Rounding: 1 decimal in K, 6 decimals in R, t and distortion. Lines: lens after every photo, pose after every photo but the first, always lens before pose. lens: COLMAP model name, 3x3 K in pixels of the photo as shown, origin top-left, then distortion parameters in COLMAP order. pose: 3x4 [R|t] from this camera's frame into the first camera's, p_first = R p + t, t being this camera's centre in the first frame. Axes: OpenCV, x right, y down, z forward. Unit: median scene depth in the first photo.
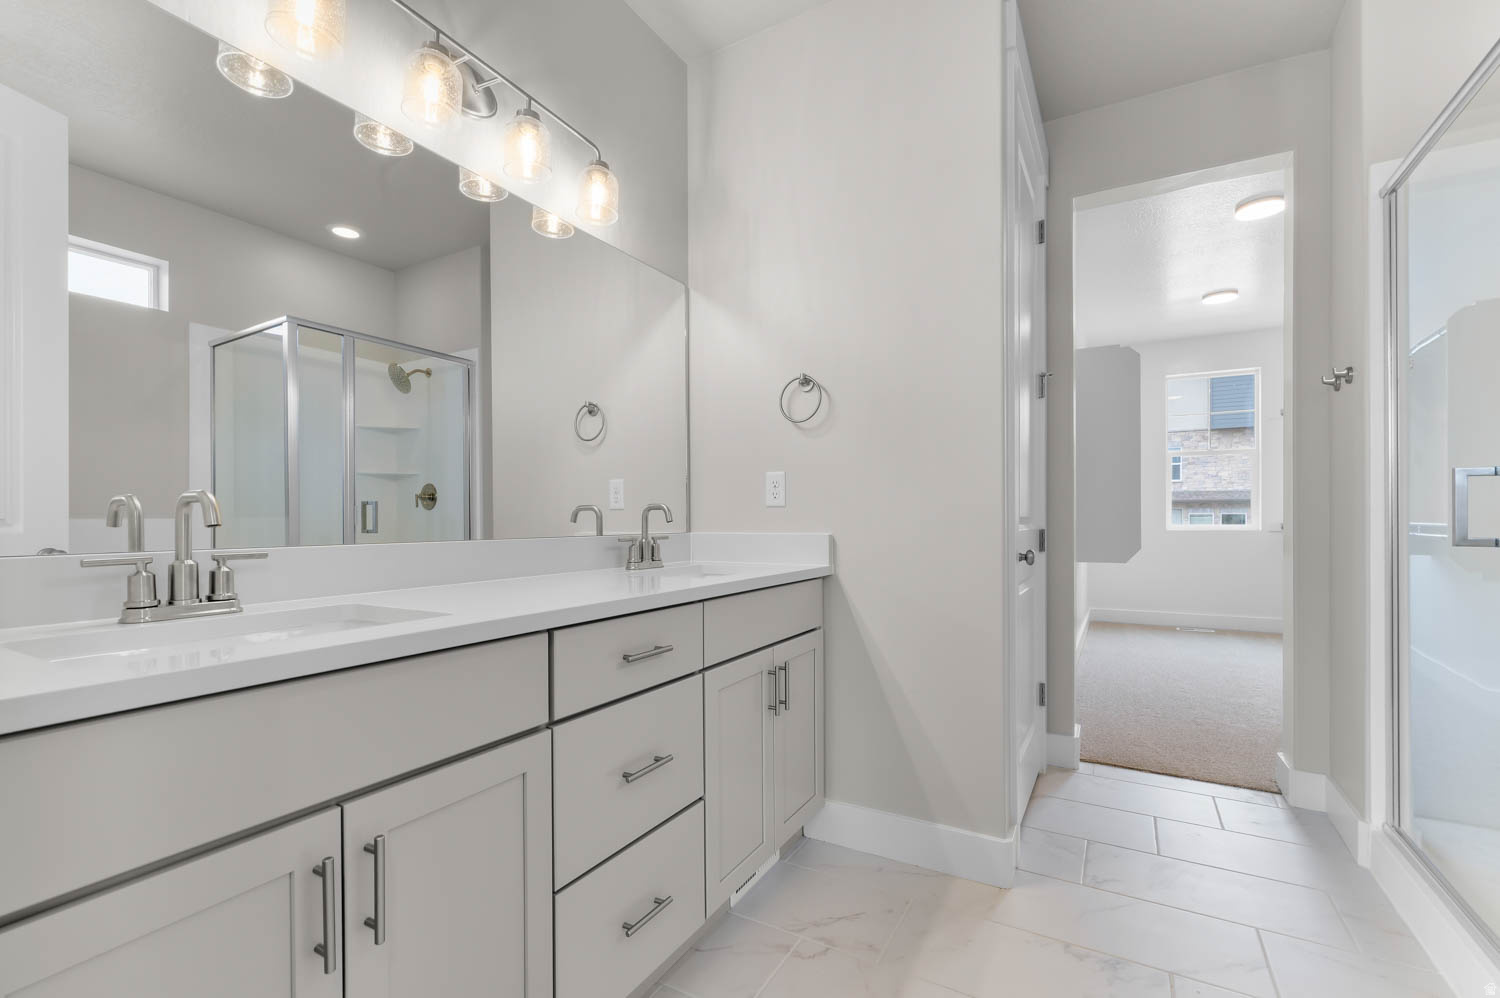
lens RADIAL K [[654.9, 0, 755.0], [0, 654.9, 506.0], [0, 0, 1]] dist [-0.000187, -0.000076]
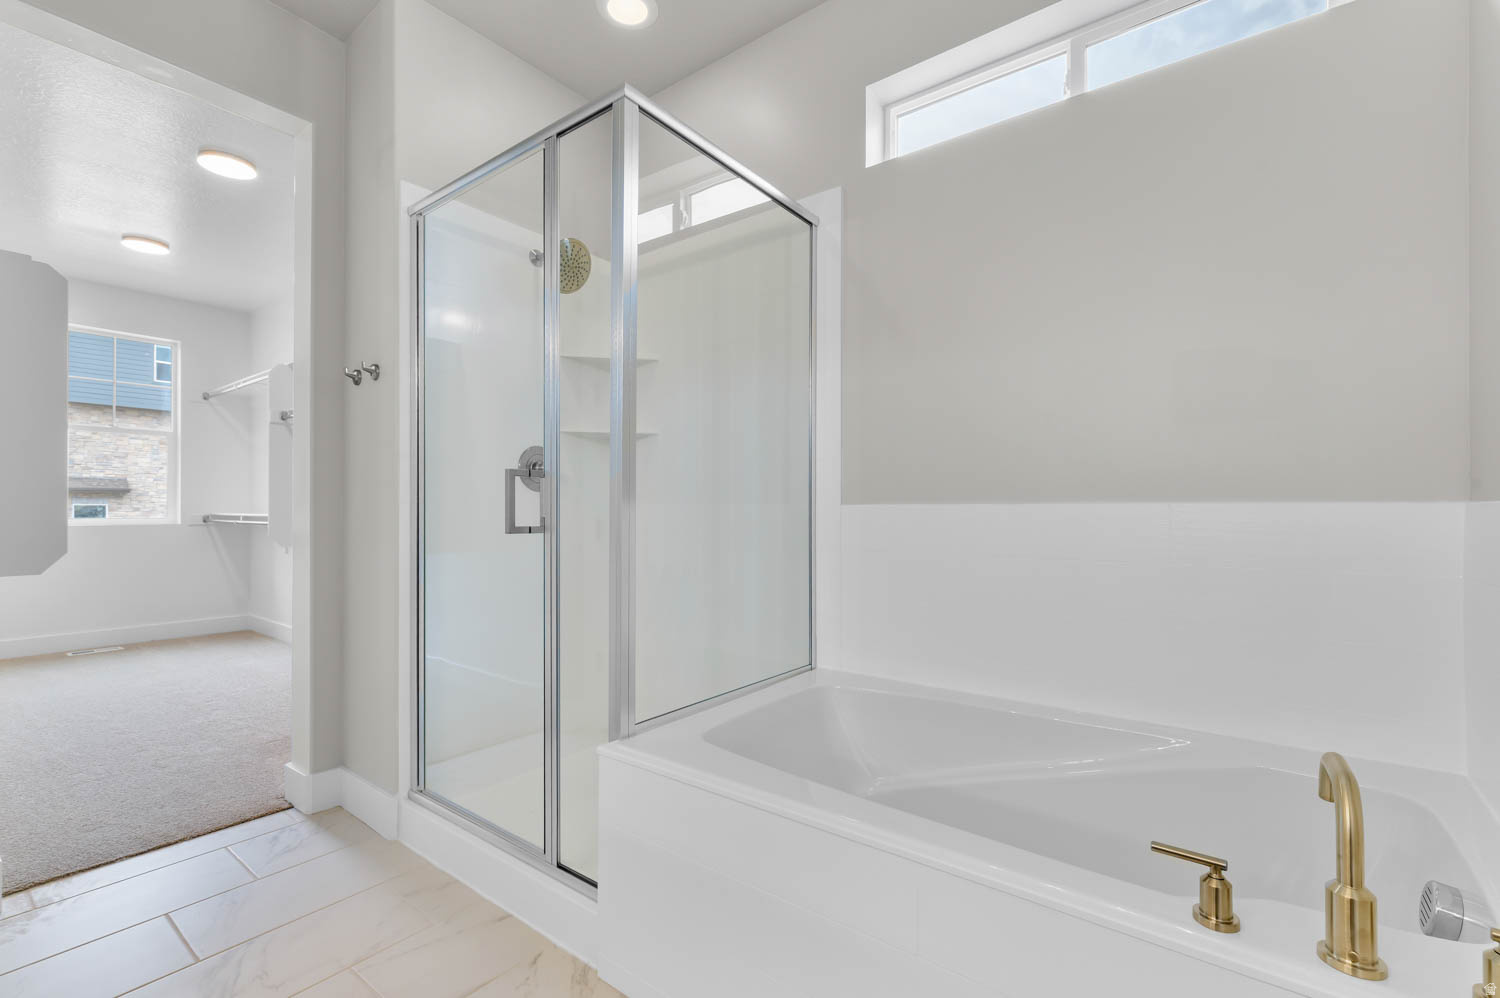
lens RADIAL K [[654.9, 0, 755.0], [0, 654.9, 506.0], [0, 0, 1]] dist [-0.000187, -0.000076]
pose [[0.119238, 0.007650, 0.992836, -0.020663], [-0.019403, 0.999797, -0.005374, 0.002553], [-0.992676, -0.018623, 0.119362, 0.116586]]
